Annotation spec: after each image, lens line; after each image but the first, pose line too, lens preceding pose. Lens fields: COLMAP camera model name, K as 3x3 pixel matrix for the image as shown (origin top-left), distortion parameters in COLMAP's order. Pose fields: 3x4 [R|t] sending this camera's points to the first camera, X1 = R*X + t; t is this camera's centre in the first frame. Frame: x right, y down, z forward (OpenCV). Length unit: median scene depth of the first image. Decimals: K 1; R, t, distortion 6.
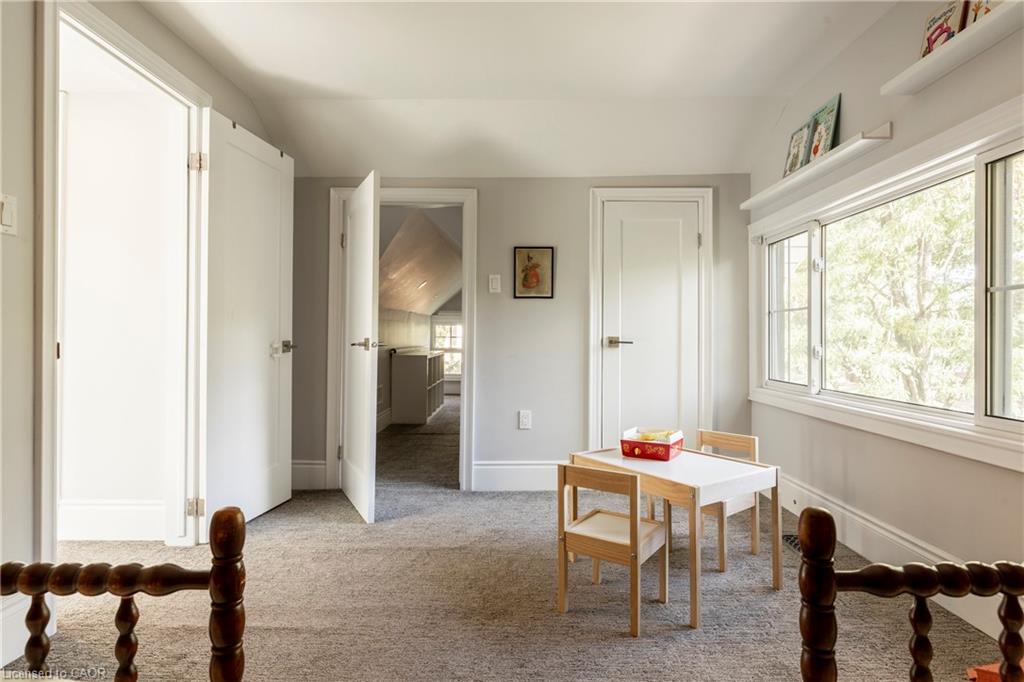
lens RADIAL K [[565.6, 0, 512.0], [0, 565.6, 341.0], [0, 0, 1]] dist [-0.004593, -0.000038]
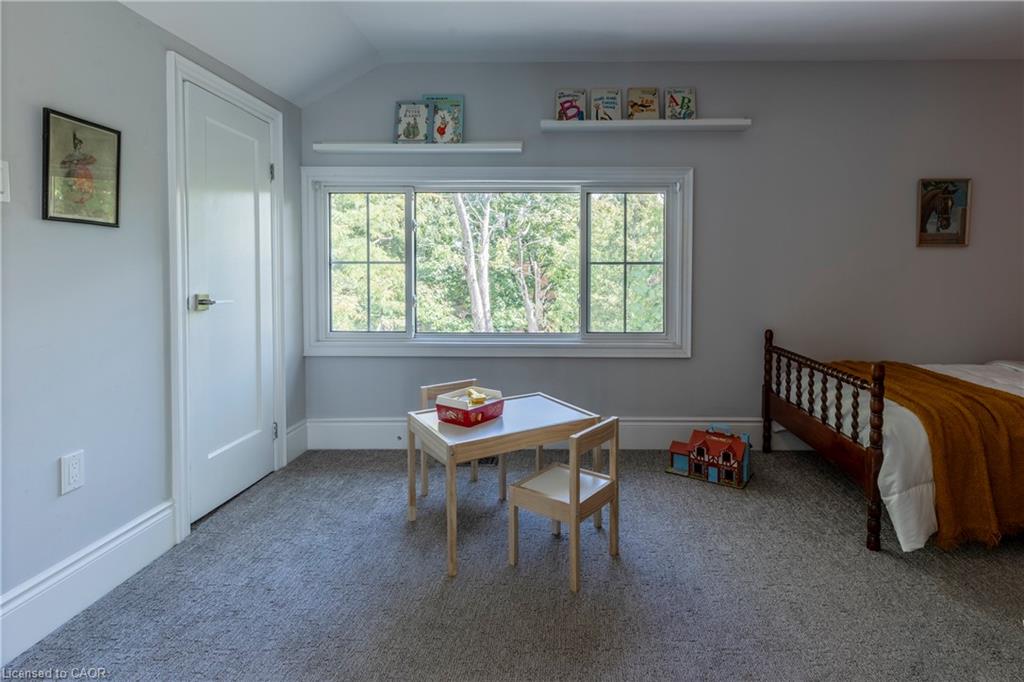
lens RADIAL K [[567.7, 0, 513.9], [0, 567.7, 286.1], [0, 0, 1]] dist [-0.002060, -0.000144]
pose [[-0.033930, -0.028946, 0.999005, -0.514733], [0.000406, 0.999580, 0.028976, -0.037531], [-0.999424, 0.001389, -0.033904, 0.689004]]
